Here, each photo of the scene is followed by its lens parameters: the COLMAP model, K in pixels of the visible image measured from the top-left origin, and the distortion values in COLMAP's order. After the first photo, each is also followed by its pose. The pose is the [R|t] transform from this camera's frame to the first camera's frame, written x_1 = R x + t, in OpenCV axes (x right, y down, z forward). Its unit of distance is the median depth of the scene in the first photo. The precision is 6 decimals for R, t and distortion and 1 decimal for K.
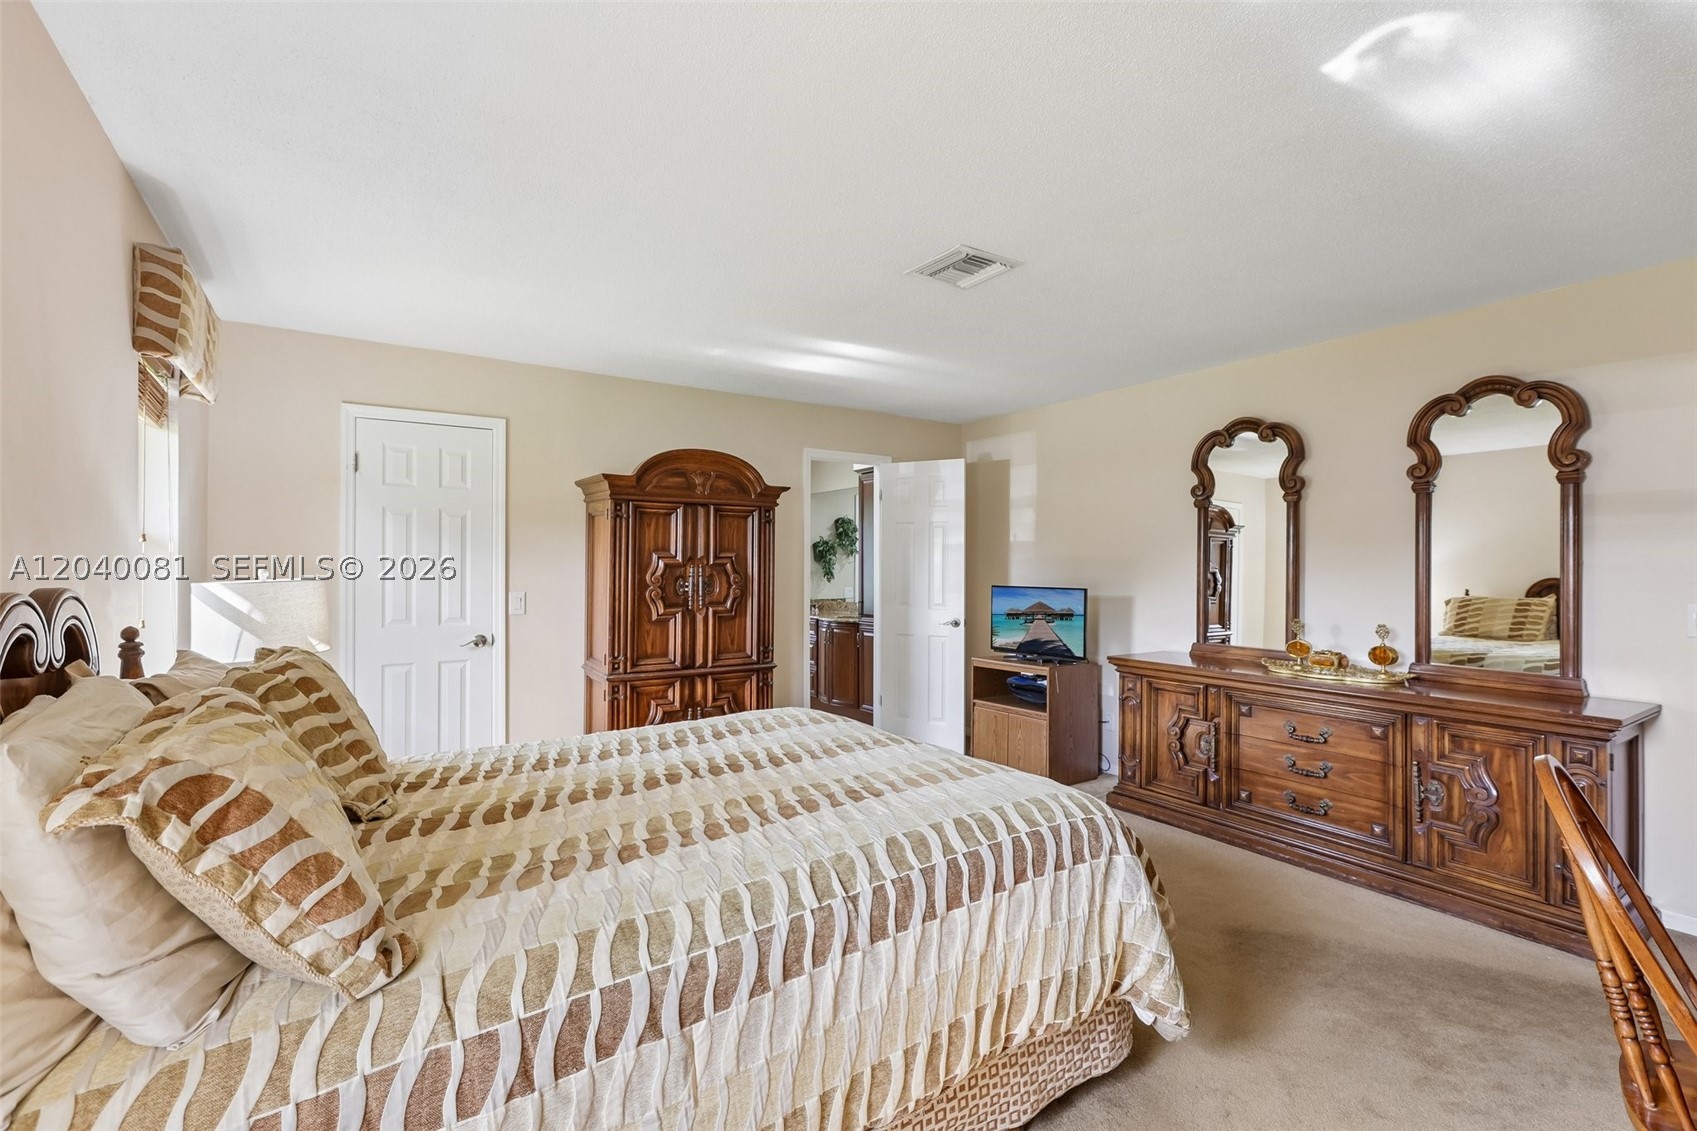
lens RADIAL K [[766.4, 0, 847.8], [0, 766.4, 558.4], [0, 0, 1]] dist [-0.004793, 0.002417]
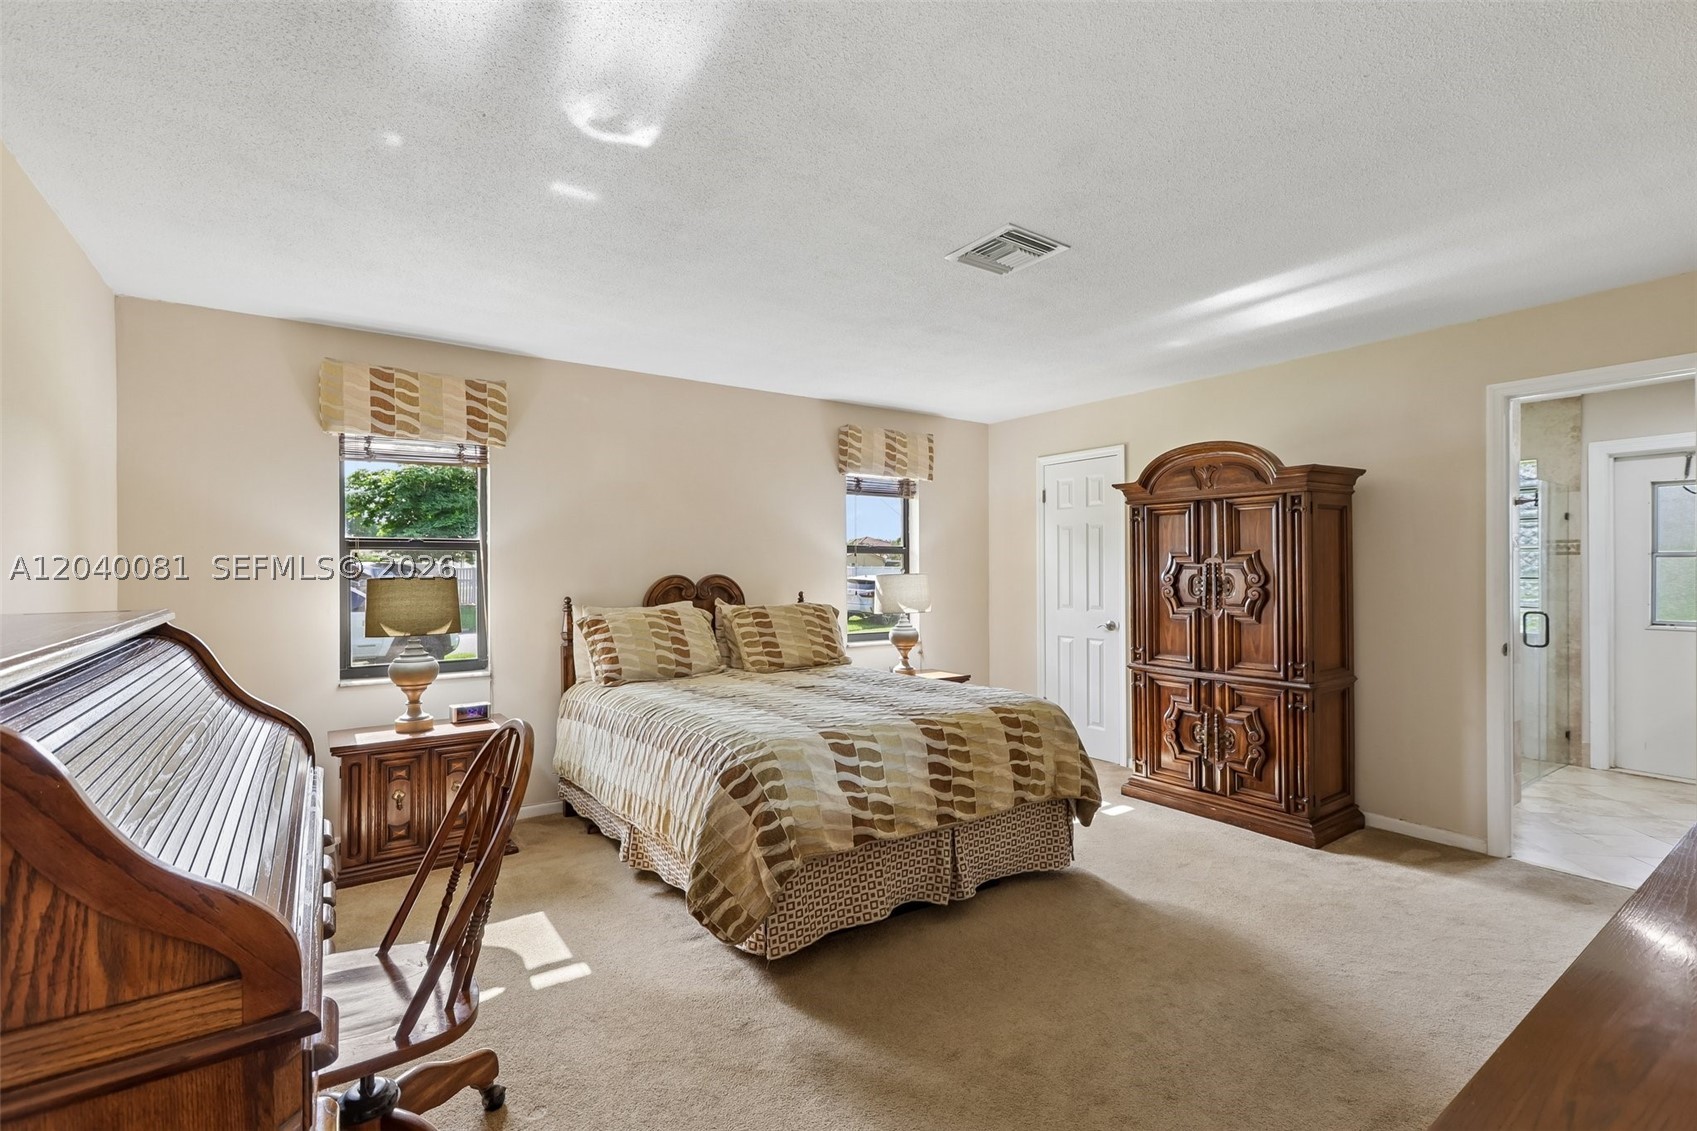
lens RADIAL K [[766.4, 0, 829.1], [0, 766.4, 564.3], [0, 0, 1]] dist [-0.004793, 0.002417]
pose [[-0.004793, -0.009612, -0.999942, 0.454156], [0.014039, 0.999855, -0.009678, 0.007429], [0.999890, -0.014085, -0.004657, 0.320618]]
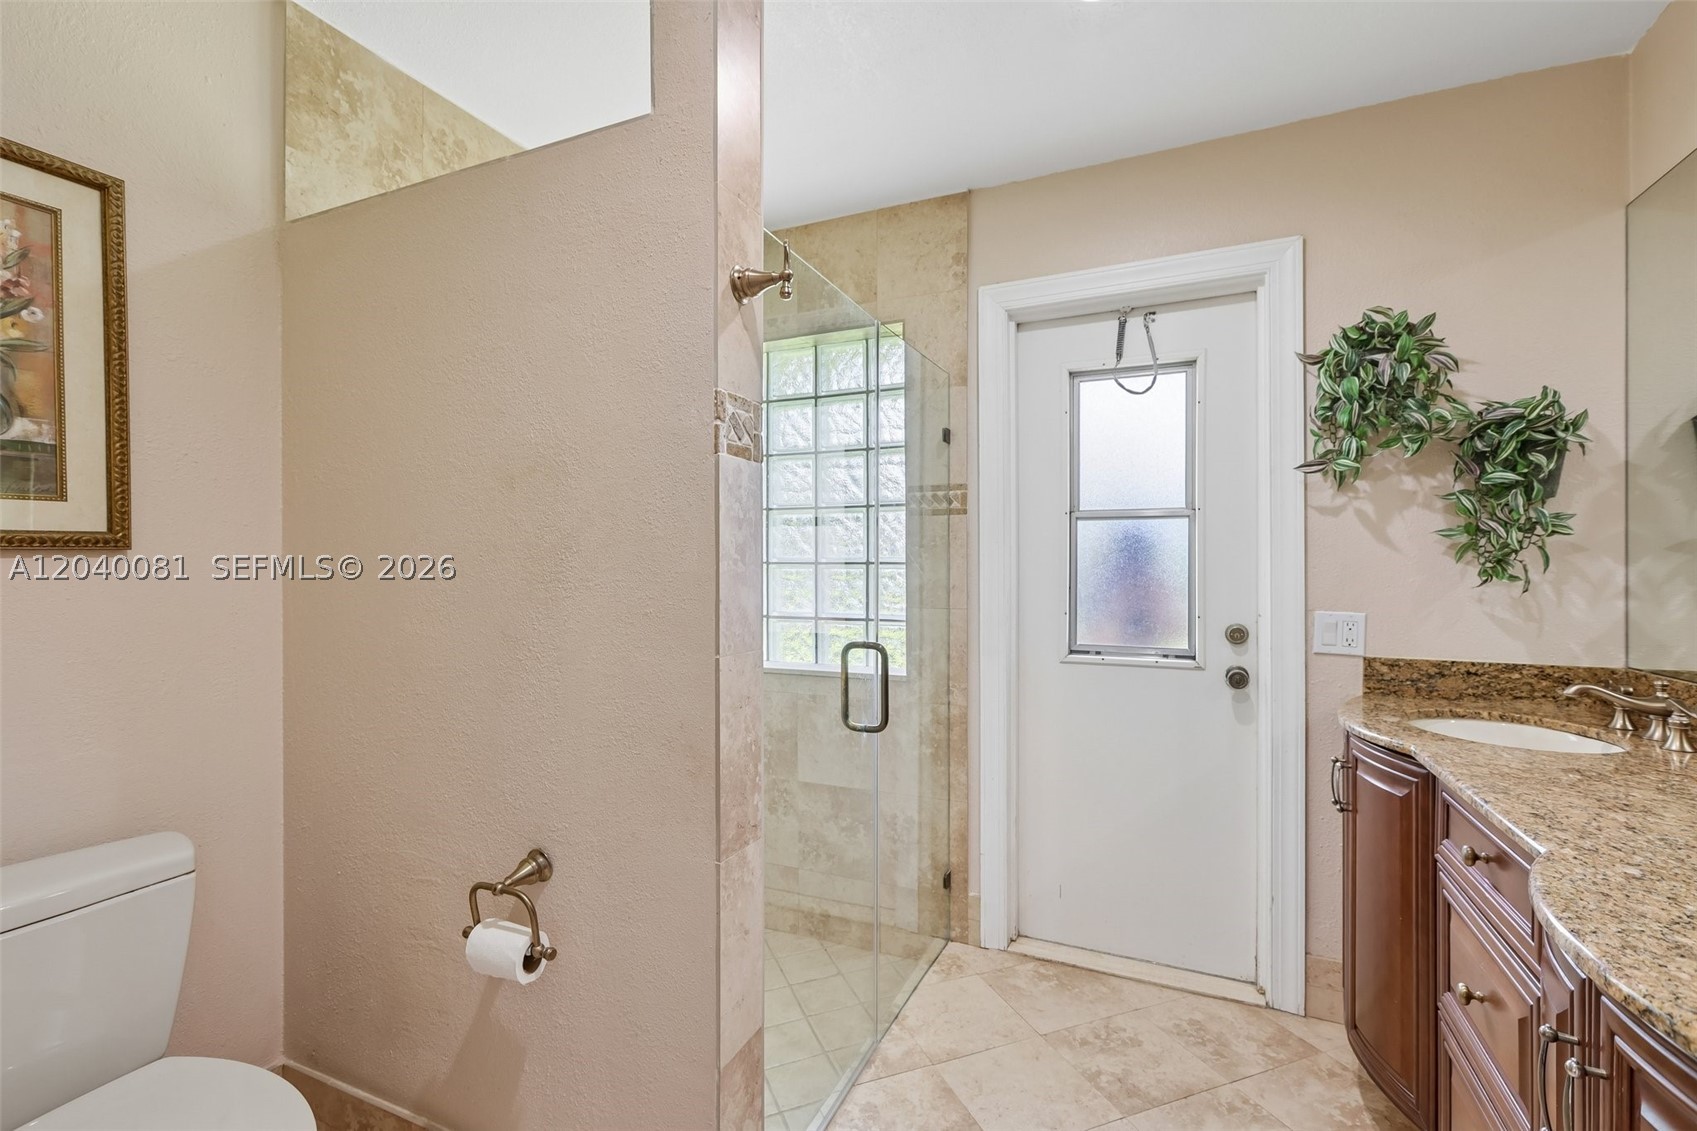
lens RADIAL K [[766.4, 0, 839.9], [0, 766.4, 570.1], [0, 0, 1]] dist [-0.004793, 0.002417]
pose [[0.511195, -0.007428, -0.859433, 0.019905], [0.015020, 0.999887, 0.000292, 0.025583], [0.859334, -0.013058, 0.511249, 0.777396]]
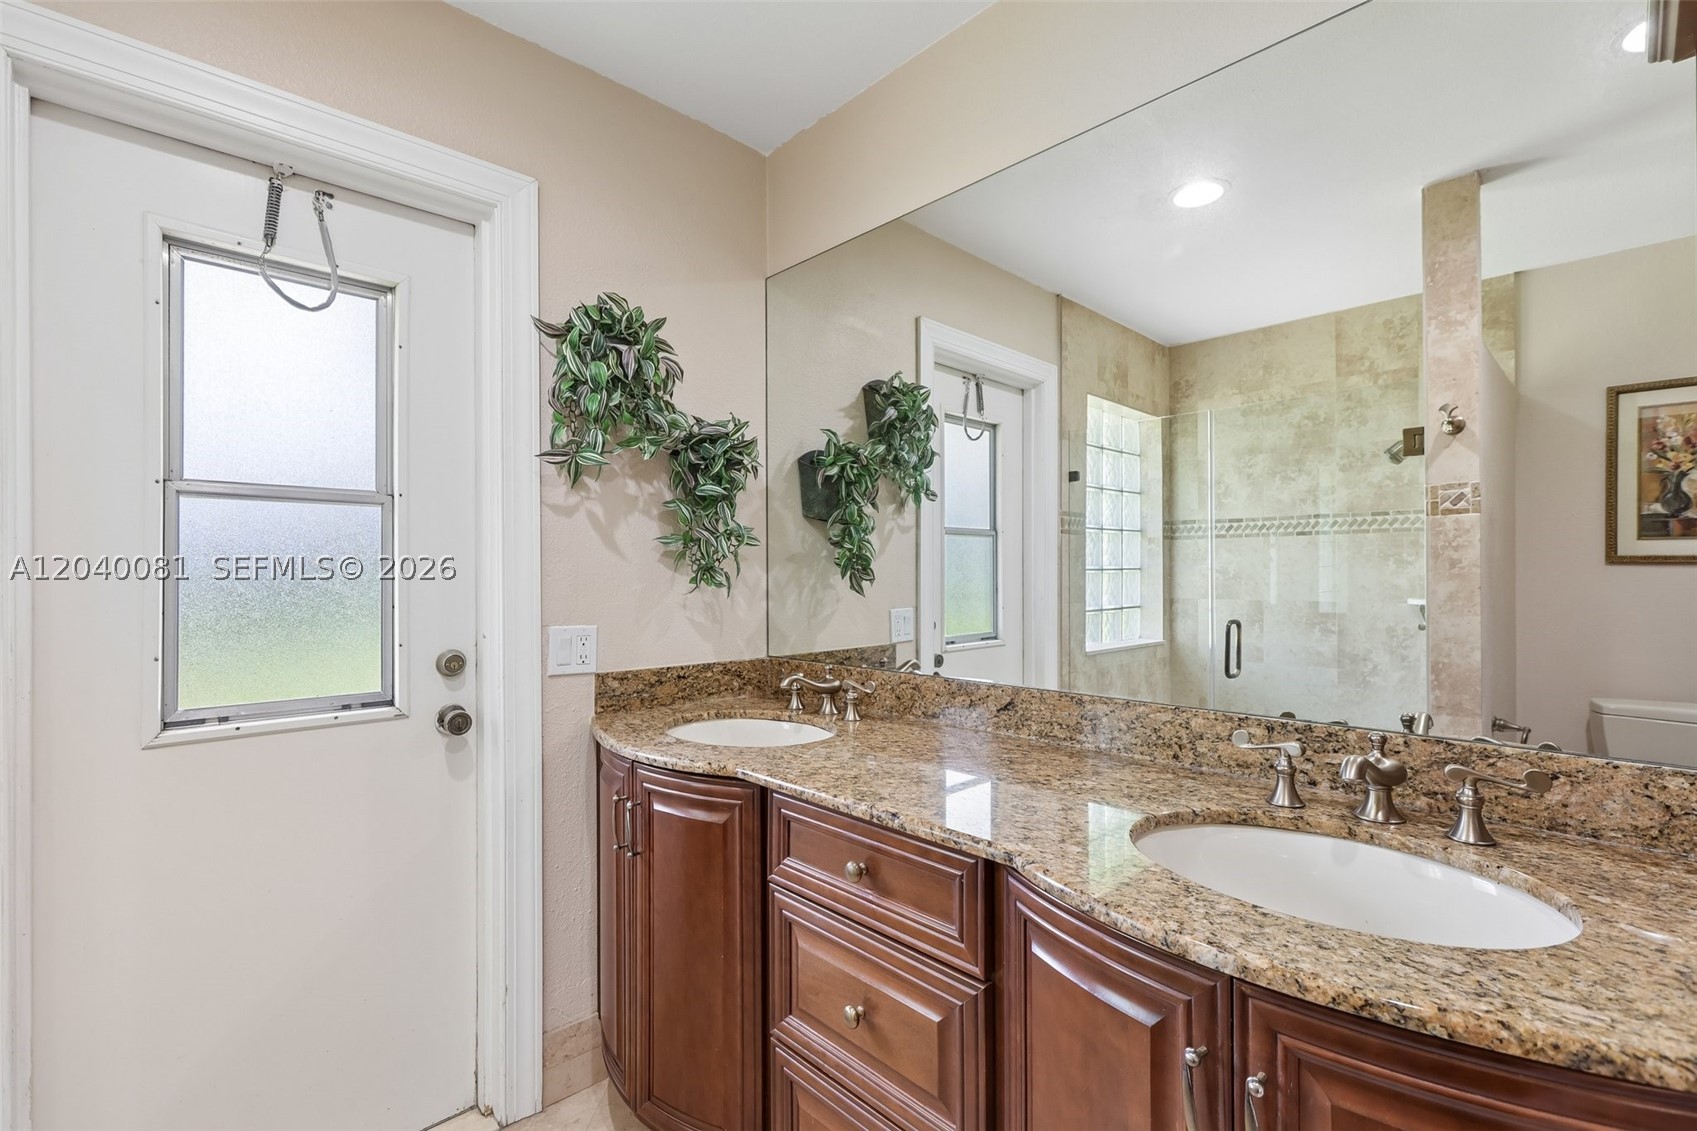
lens RADIAL K [[766.4, 0, 880.1], [0, 766.4, 568.5], [0, 0, 1]] dist [-0.004793, 0.002417]
pose [[0.986401, -0.014156, 0.163748, -0.074554], [0.013005, 0.999883, 0.008094, 0.024551], [-0.163843, -0.005854, 0.986469, 0.819628]]
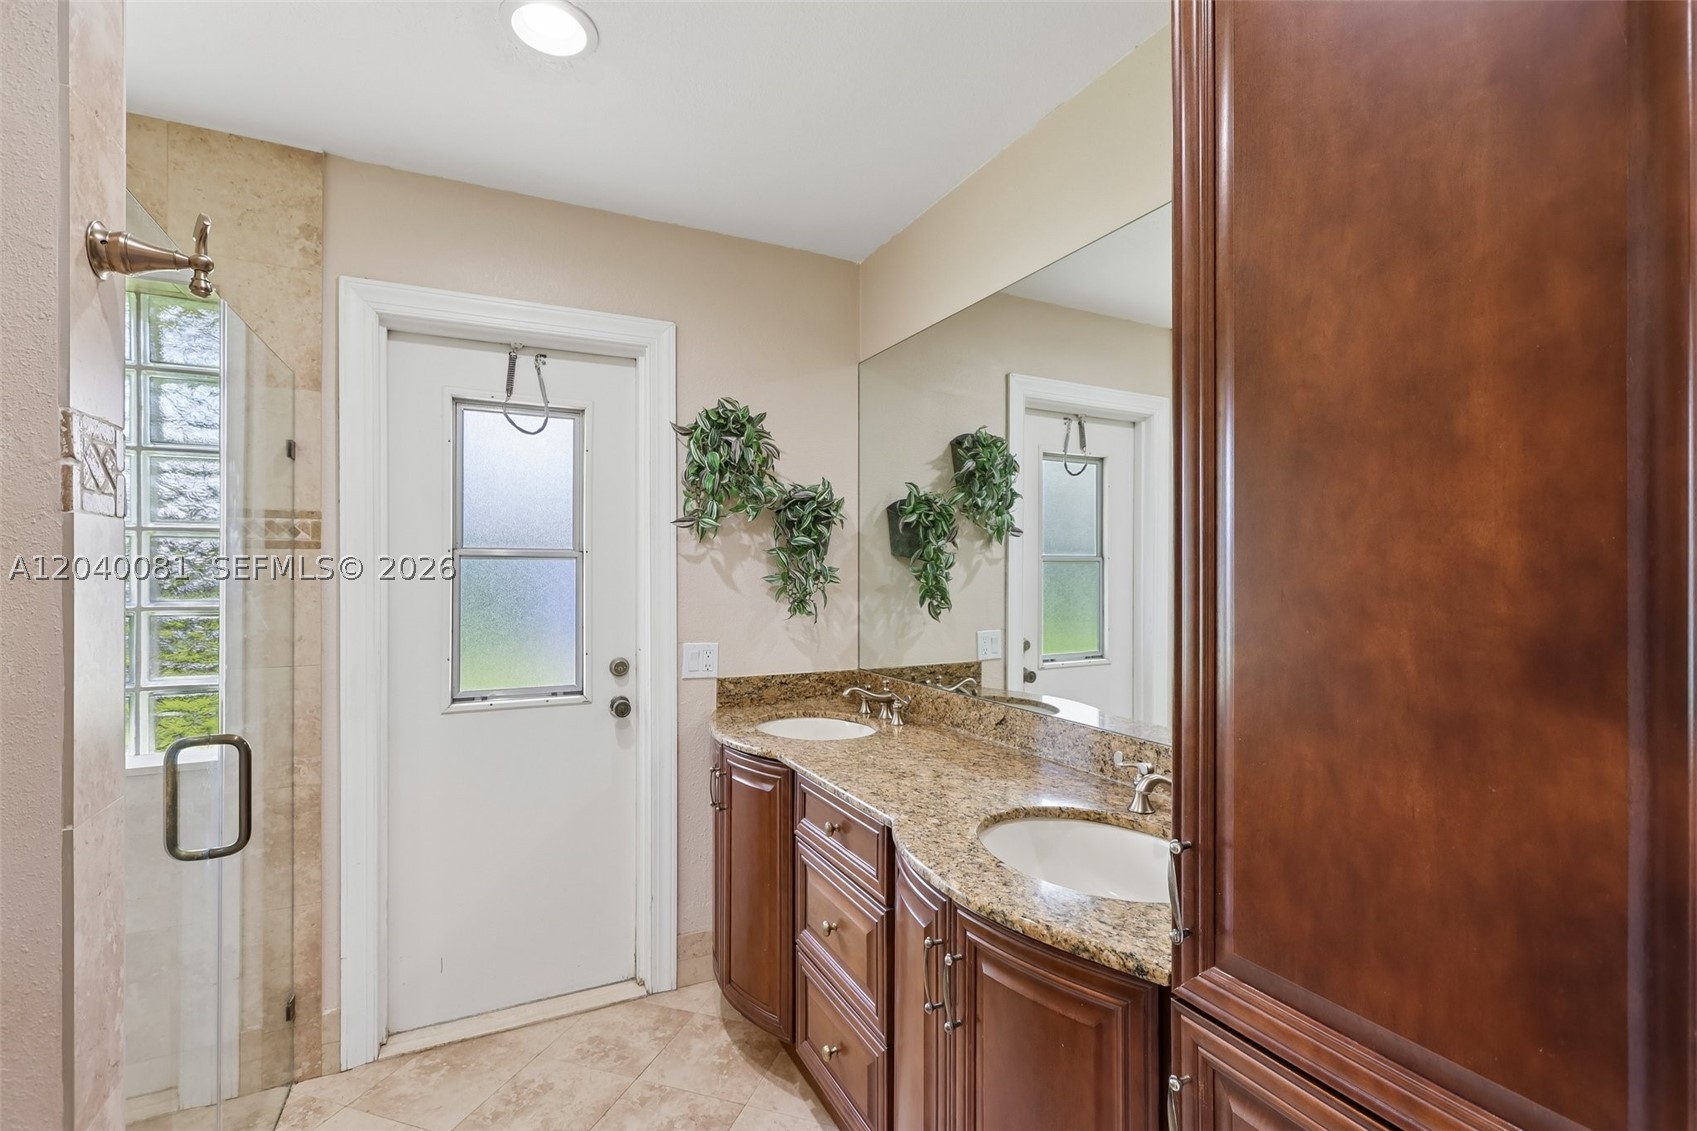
lens RADIAL K [[766.4, 0, 873.1], [0, 766.4, 574.1], [0, 0, 1]] dist [-0.004793, 0.002417]
pose [[0.992208, -0.007436, -0.124370, -0.010940], [0.008966, 0.999891, 0.011751, 0.009308], [0.124269, -0.012774, 0.992166, 0.749804]]
